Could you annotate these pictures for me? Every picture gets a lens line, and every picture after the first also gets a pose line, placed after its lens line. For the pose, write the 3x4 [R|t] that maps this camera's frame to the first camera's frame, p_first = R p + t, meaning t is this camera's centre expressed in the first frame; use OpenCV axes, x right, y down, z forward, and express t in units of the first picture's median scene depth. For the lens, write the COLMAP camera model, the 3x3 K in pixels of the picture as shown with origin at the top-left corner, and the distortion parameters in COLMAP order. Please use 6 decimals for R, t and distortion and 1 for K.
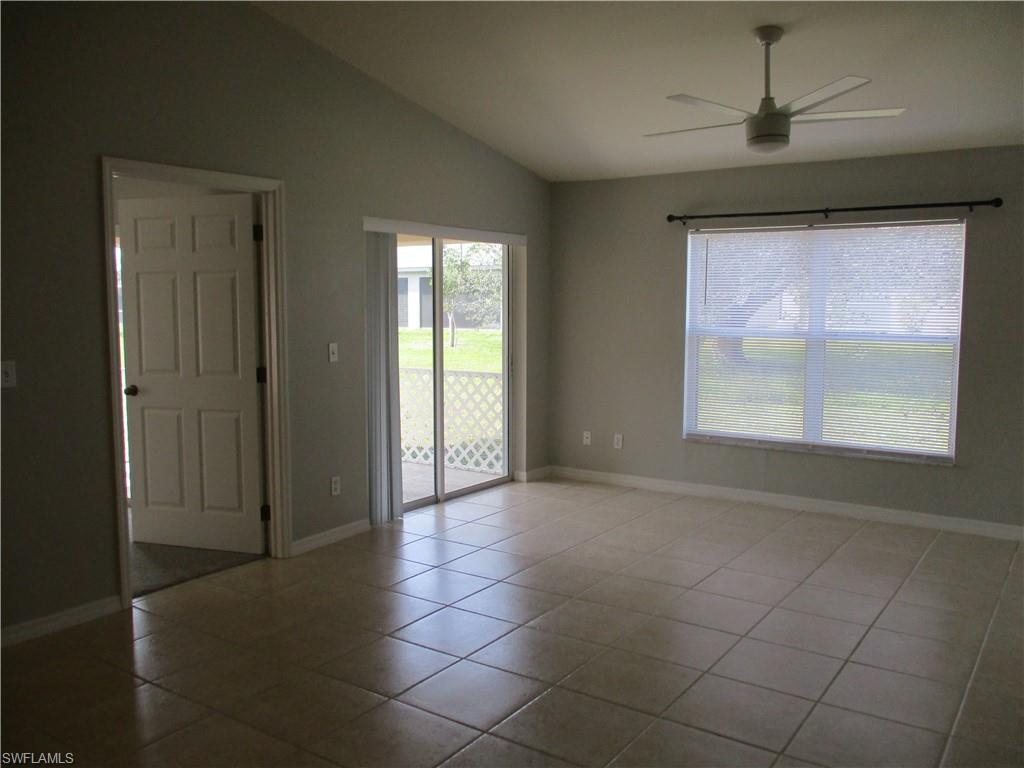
lens RADIAL K [[871.4, 0, 512.0], [0, 871.4, 384.0], [0, 0, 1]] dist [-0.007655, -0.009254]
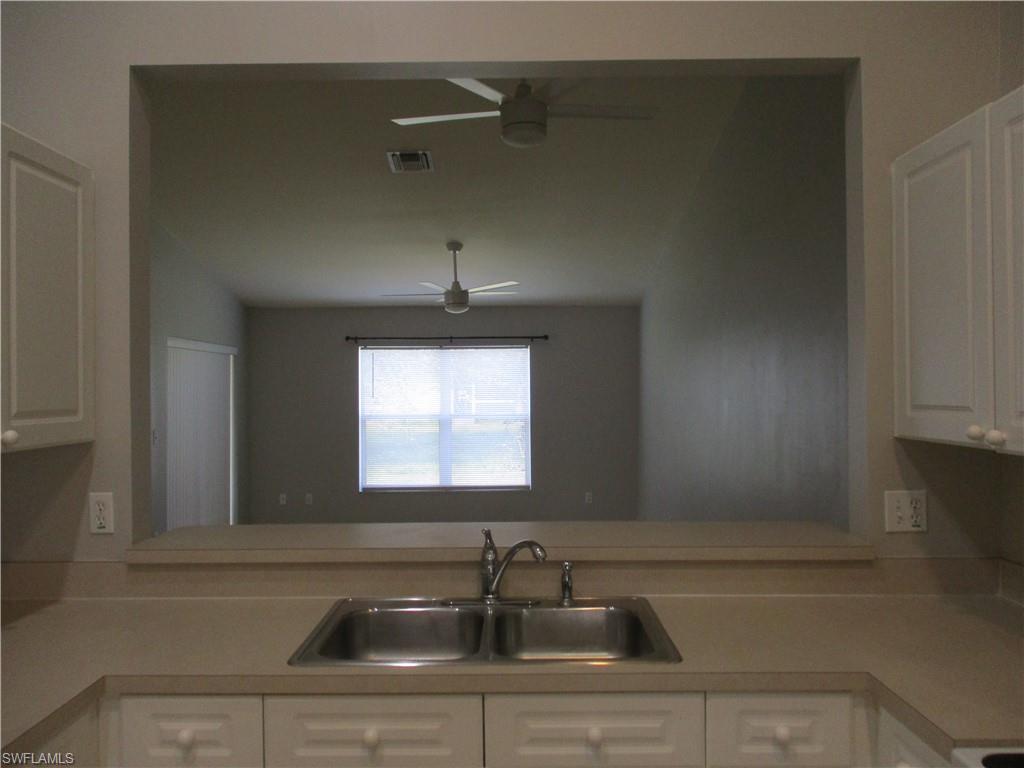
lens RADIAL K [[850.7, 0, 512.5], [0, 850.7, 370.9], [0, 0, 1]] dist [-0.001805, -0.005527]
pose [[0.820961, -0.001710, 0.570982, -0.436586], [0.065324, 0.993711, -0.090947, 0.010277], [-0.567236, 0.111963, 0.815909, -0.329482]]
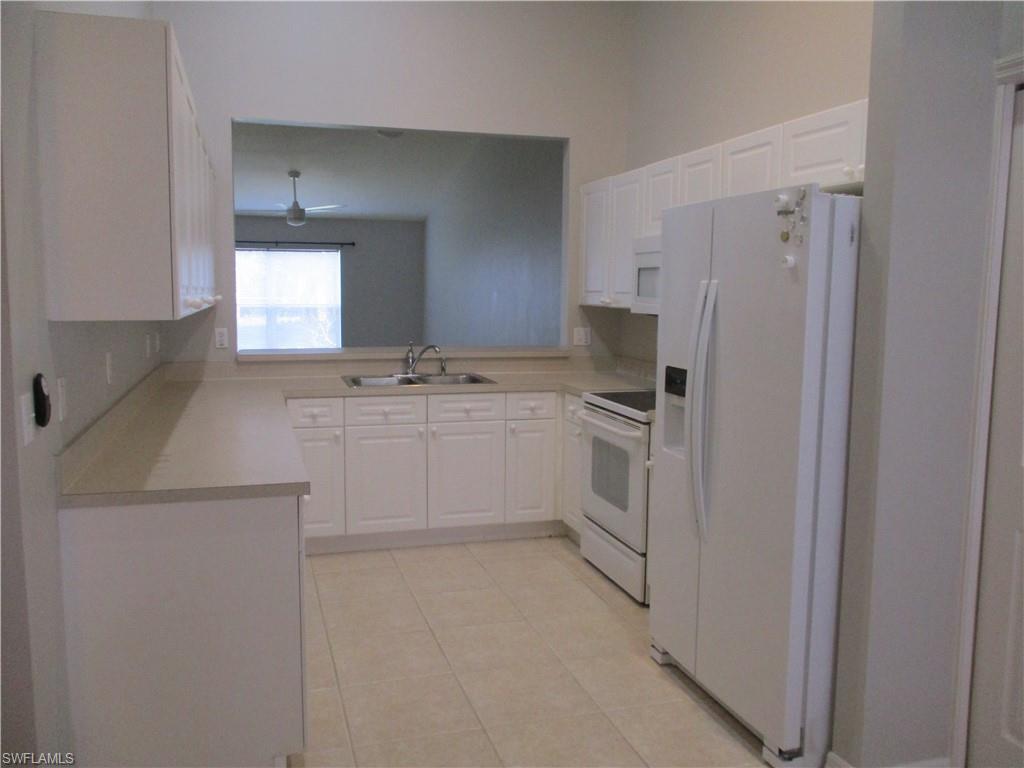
lens RADIAL K [[850.7, 0, 512.5], [0, 850.7, 370.9], [0, 0, 1]] dist [-0.001805, -0.005527]
pose [[0.619281, -0.078665, 0.781219, -0.851564], [0.067833, 0.996609, 0.046582, 0.040843], [-0.782234, 0.024145, 0.622517, -0.631692]]
